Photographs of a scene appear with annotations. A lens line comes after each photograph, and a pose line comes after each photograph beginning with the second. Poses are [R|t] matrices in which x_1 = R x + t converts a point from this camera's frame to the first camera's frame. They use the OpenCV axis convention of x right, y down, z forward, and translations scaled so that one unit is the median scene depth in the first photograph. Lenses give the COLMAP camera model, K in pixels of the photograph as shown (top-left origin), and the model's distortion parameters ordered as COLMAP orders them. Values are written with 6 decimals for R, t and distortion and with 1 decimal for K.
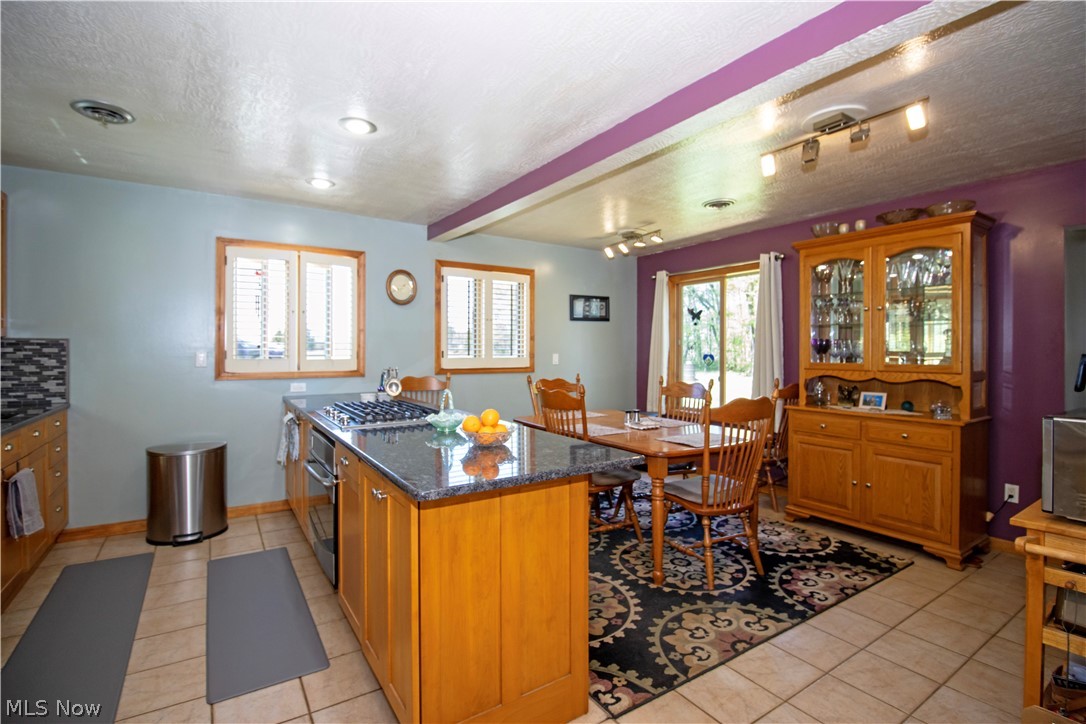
lens RADIAL K [[505.3, 0, 538.4], [0, 505.3, 355.9], [0, 0, 1]] dist [-0.008789, -0.003799]
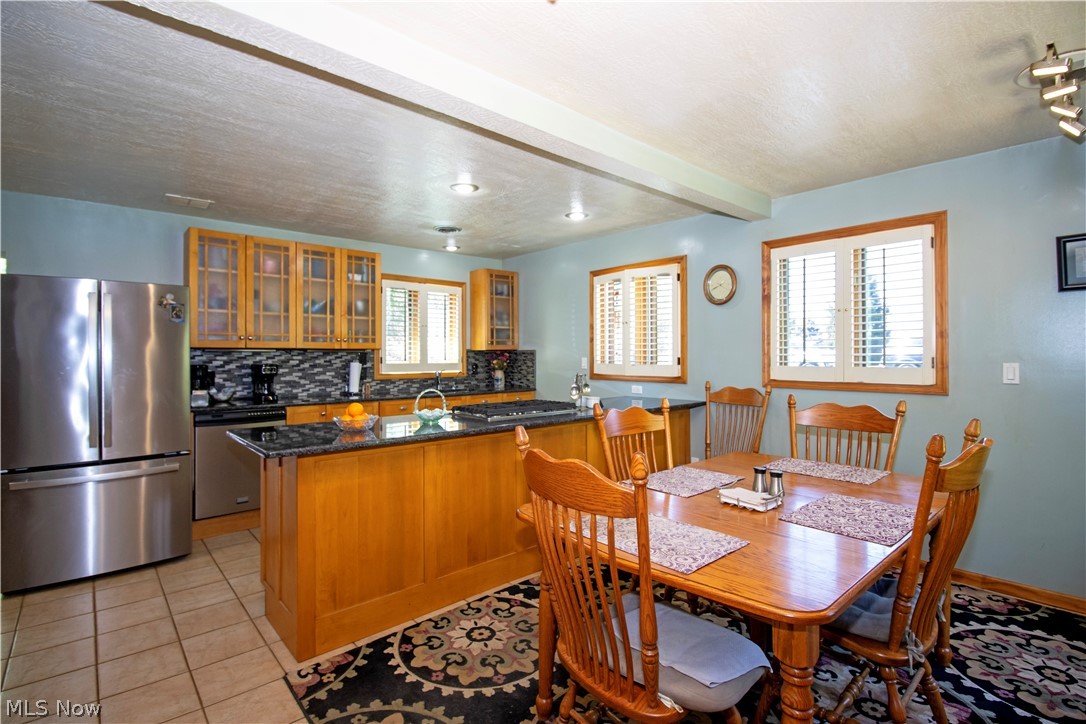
lens RADIAL K [[505.3, 0, 538.3], [0, 505.3, 355.9], [0, 0, 1]] dist [-0.008789, -0.003799]
pose [[0.148449, -0.001231, -0.988919, 0.970377], [-0.009376, 0.999953, -0.002652, -0.011561], [0.988876, 0.009666, 0.148431, 0.986439]]
